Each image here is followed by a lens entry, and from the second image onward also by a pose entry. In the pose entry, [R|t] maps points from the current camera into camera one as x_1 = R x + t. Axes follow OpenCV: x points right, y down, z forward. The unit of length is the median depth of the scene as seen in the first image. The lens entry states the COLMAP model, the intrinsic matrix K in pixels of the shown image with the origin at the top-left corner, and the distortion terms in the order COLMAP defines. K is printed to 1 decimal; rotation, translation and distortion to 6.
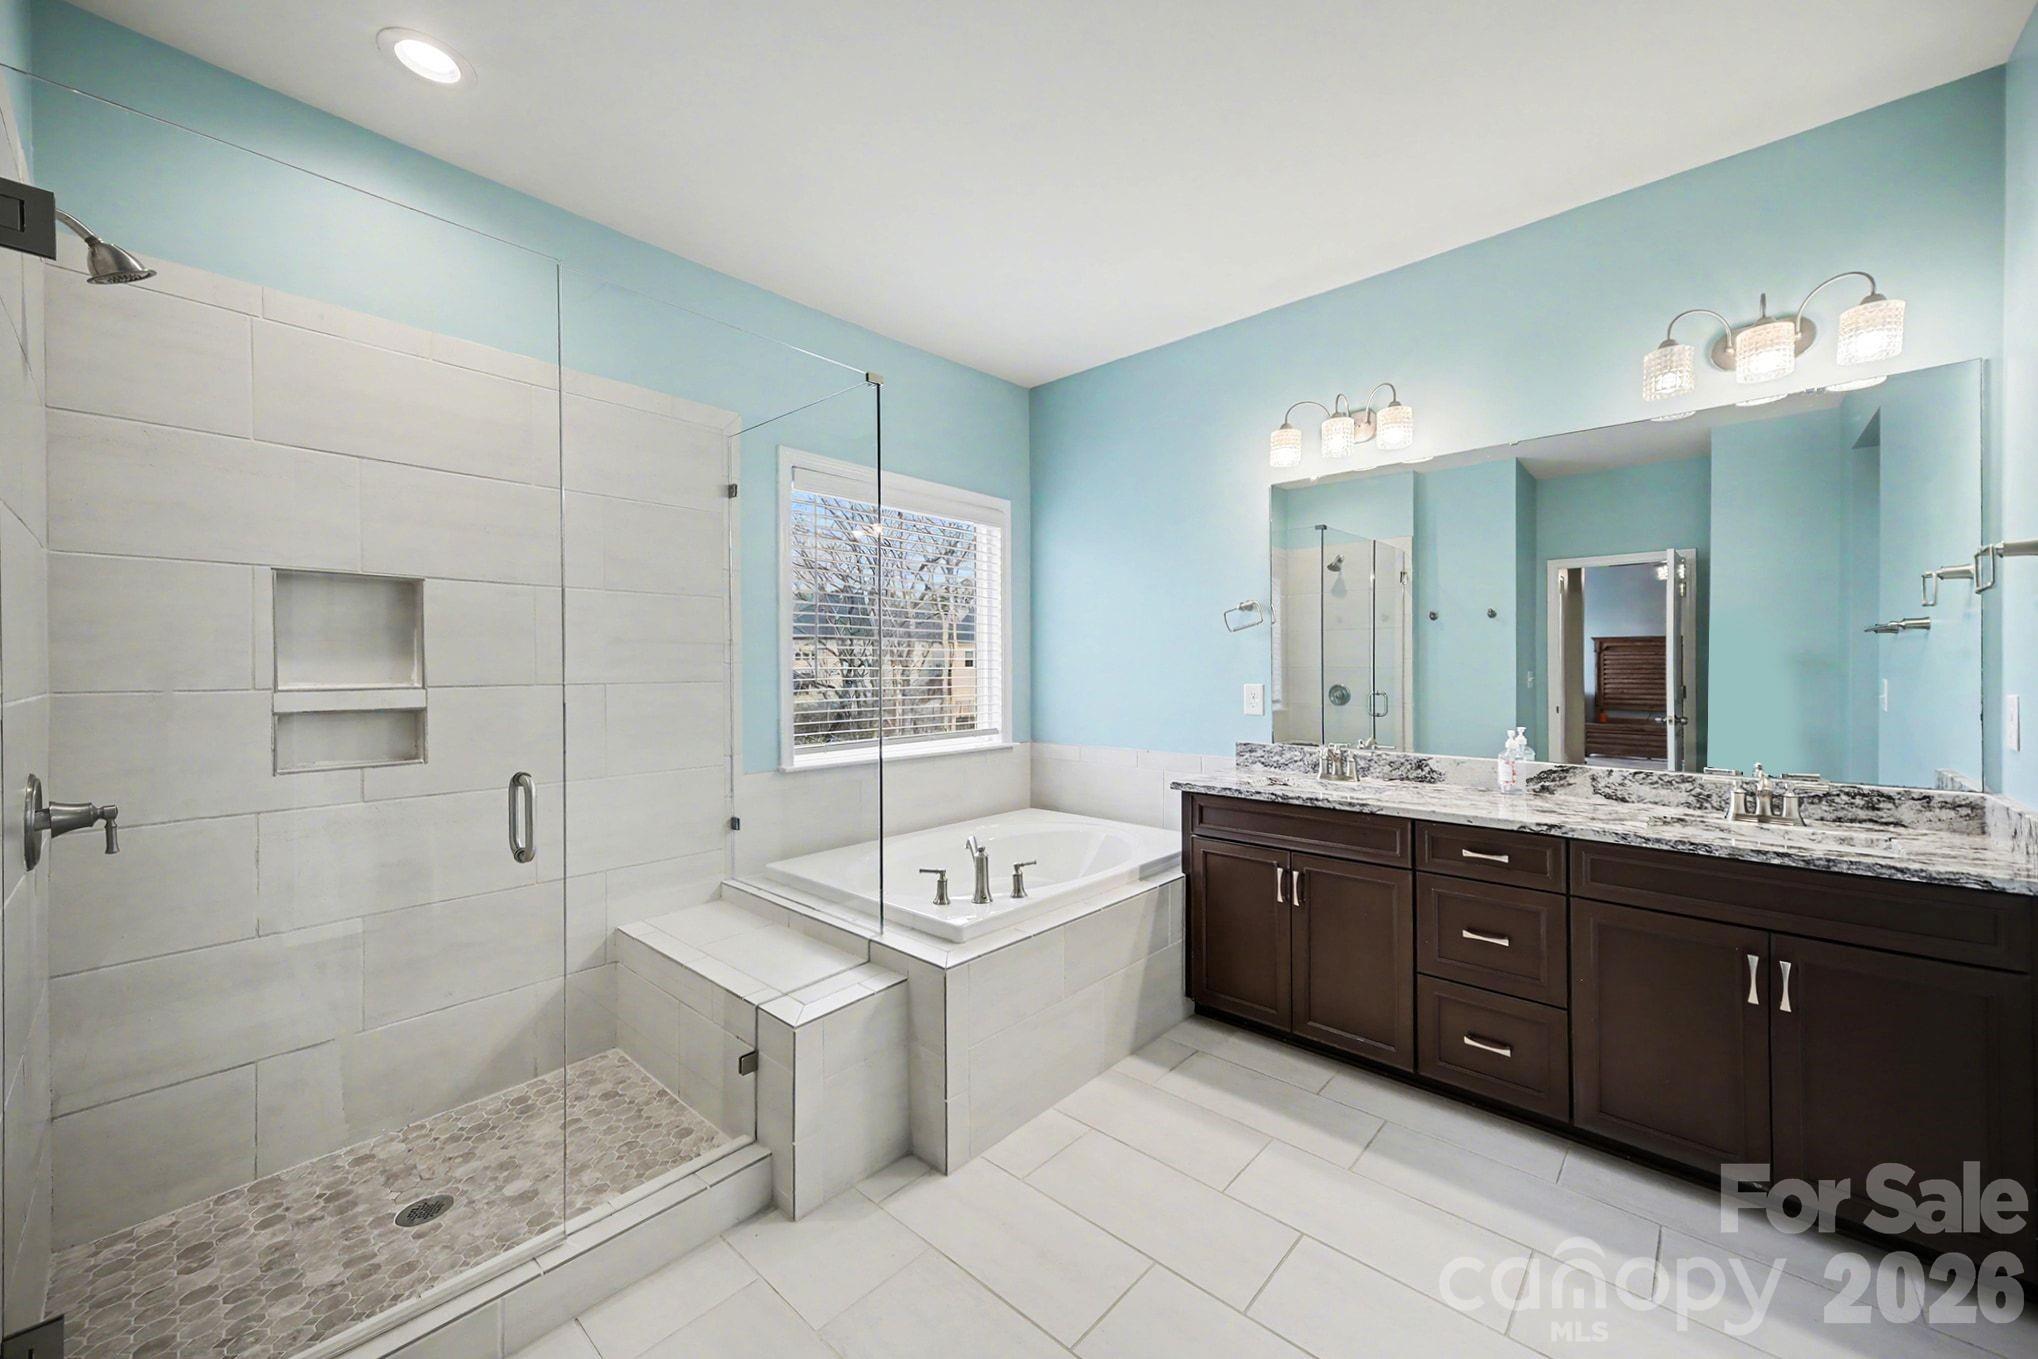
lens RADIAL K [[783.6, 0, 1022.1], [0, 783.6, 669.6], [0, 0, 1]] dist [0.000758, -0.000087]
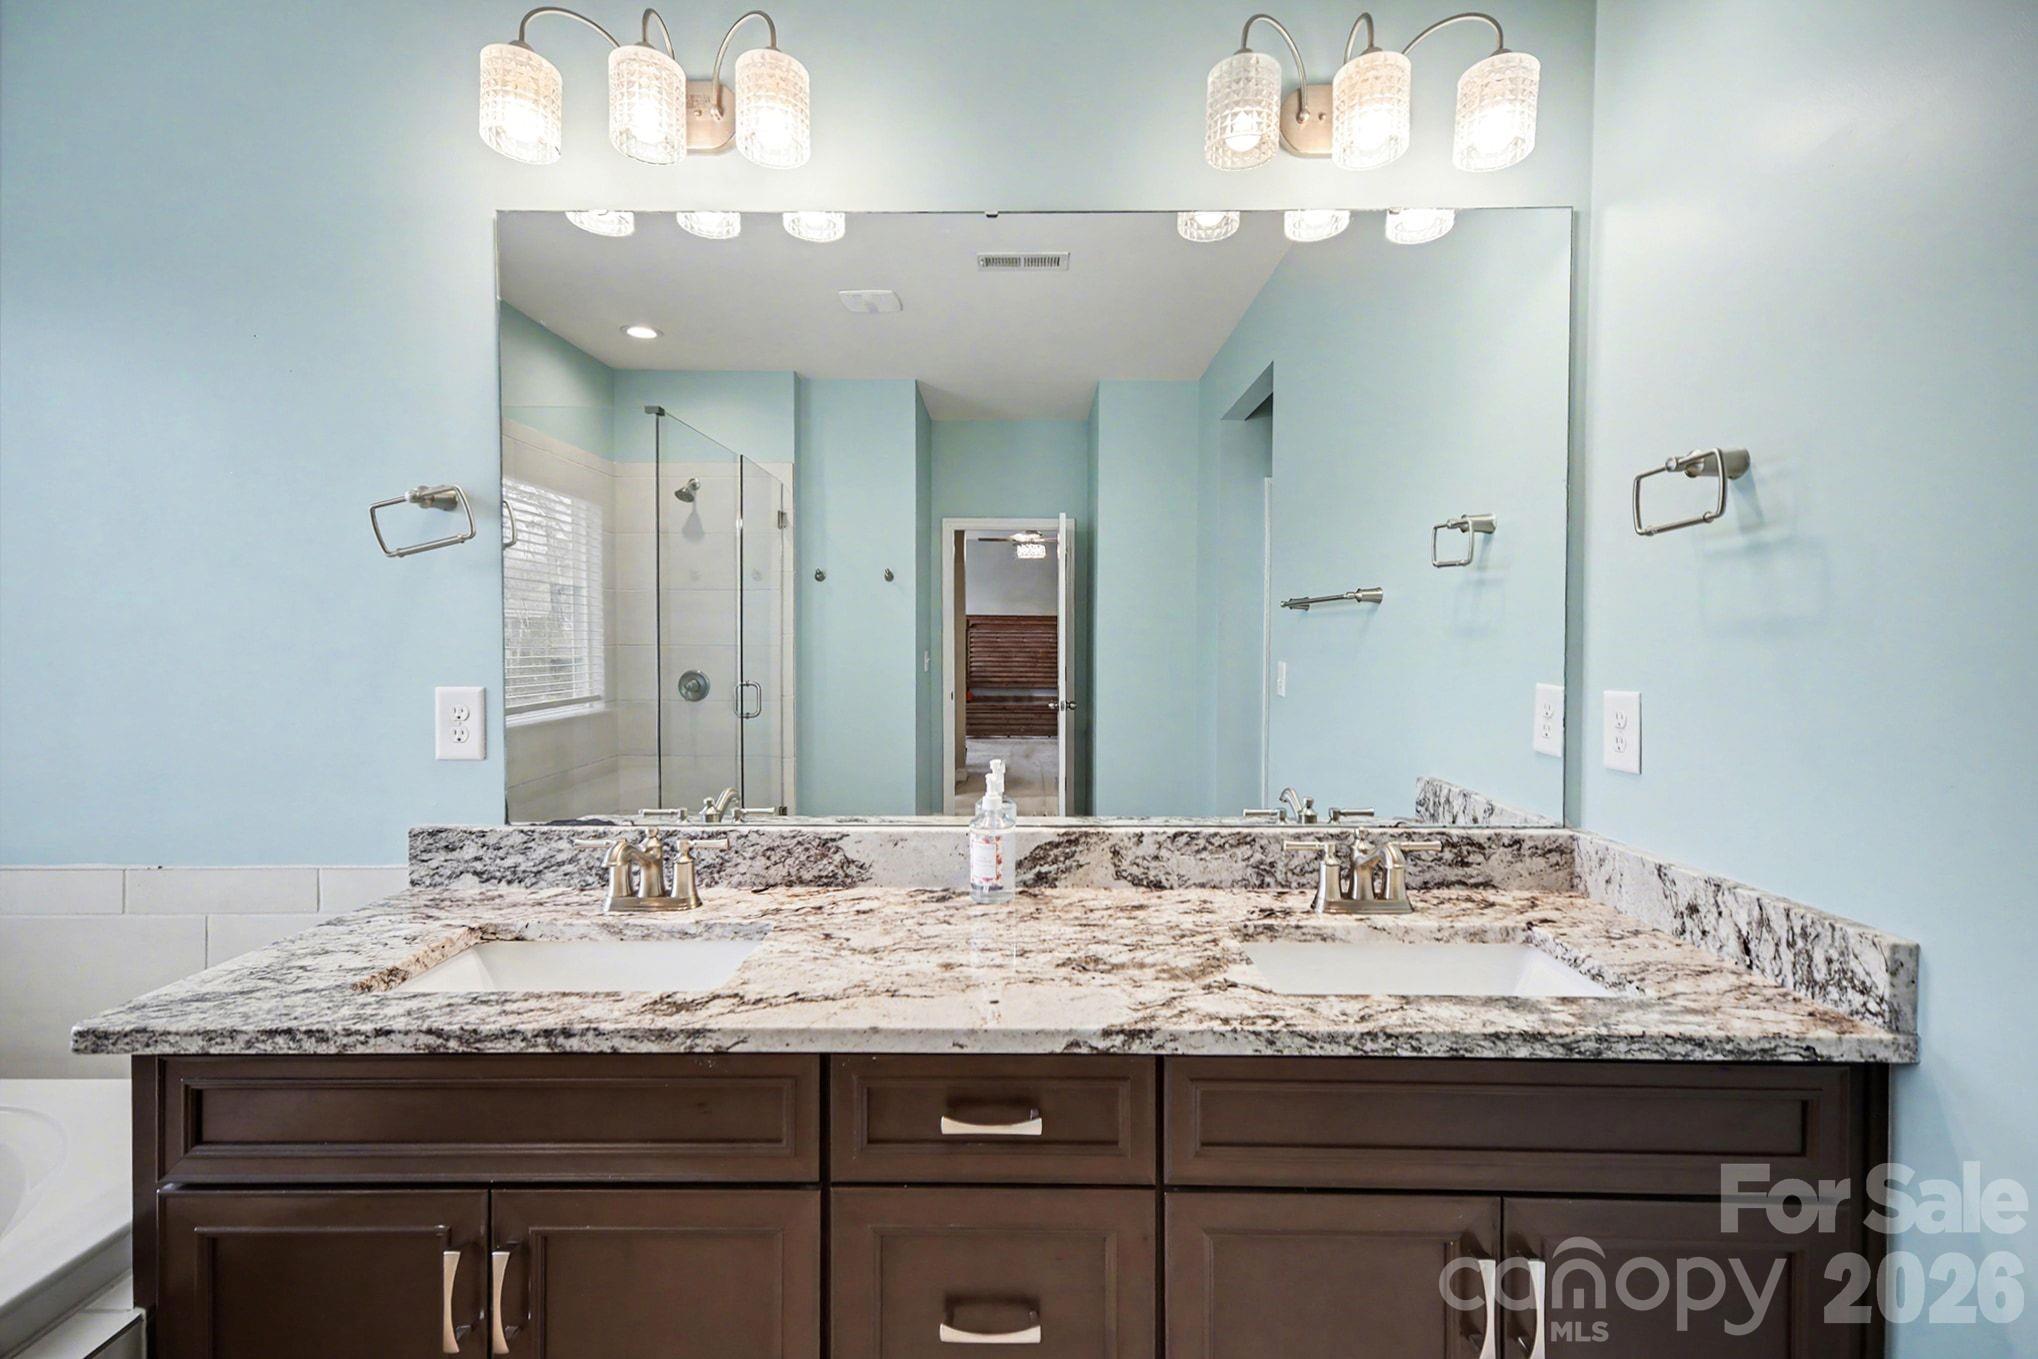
lens RADIAL K [[885.8, 0, 1027.7], [0, 885.8, 634.1], [0, 0, 1]] dist [0.000121, 0.000066]
pose [[0.745758, 0.009060, 0.666155, 0.261126], [0.000835, 0.999894, -0.014534, -0.003458], [-0.666216, 0.011395, 0.745672, 0.559900]]
